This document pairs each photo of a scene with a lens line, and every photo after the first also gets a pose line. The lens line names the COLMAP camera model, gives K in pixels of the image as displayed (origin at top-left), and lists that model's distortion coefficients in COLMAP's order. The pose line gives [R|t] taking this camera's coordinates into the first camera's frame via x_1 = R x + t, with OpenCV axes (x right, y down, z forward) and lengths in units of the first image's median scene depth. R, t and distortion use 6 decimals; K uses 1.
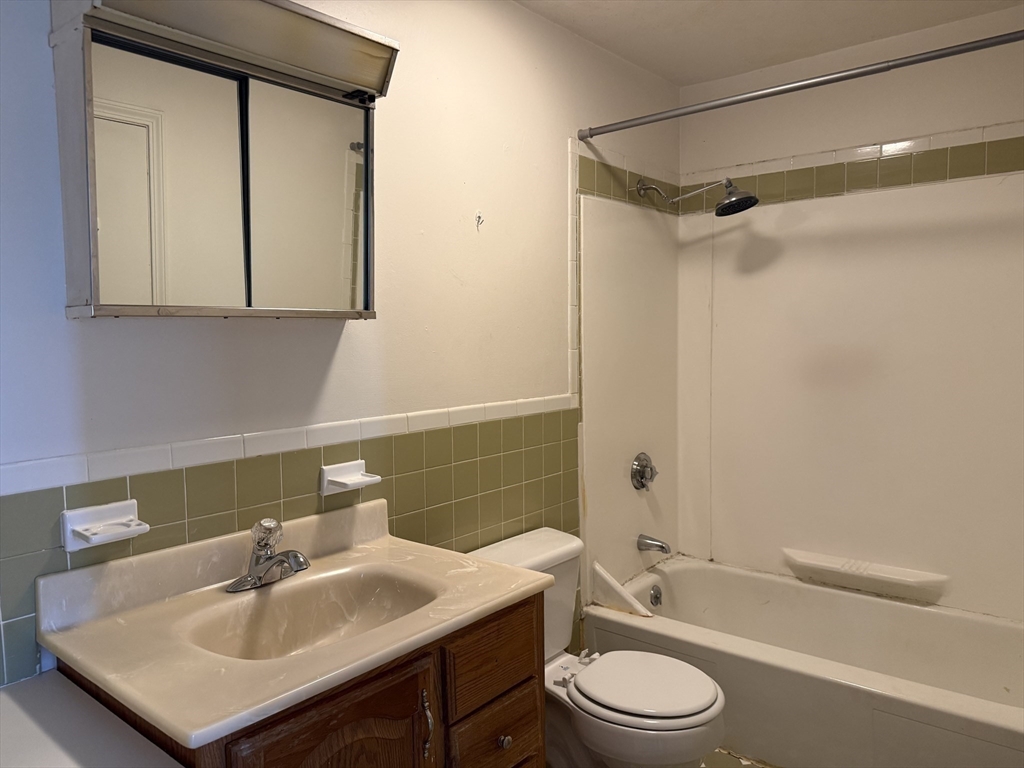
lens RADIAL K [[720.5, 0, 515.7], [0, 720.5, 390.3], [0, 0, 1]] dist [0.051449, -0.067372]
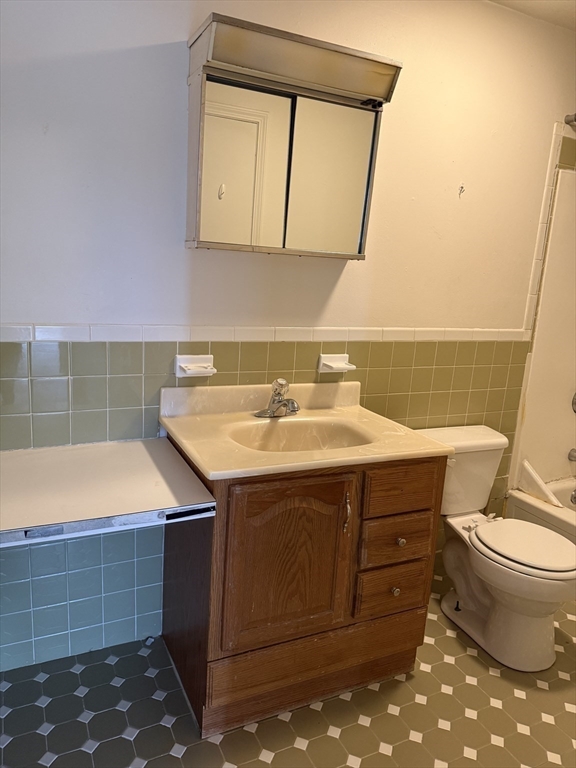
lens RADIAL K [[540.3, 0, 290.8], [0, 540.3, 387.0], [0, 0, 1]] dist [0.051449, -0.067372]
pose [[0.907348, 0.159405, -0.388985, 0.155130], [-0.107991, 0.982650, 0.150786, 0.006632], [0.406272, -0.094808, 0.908820, -0.112995]]
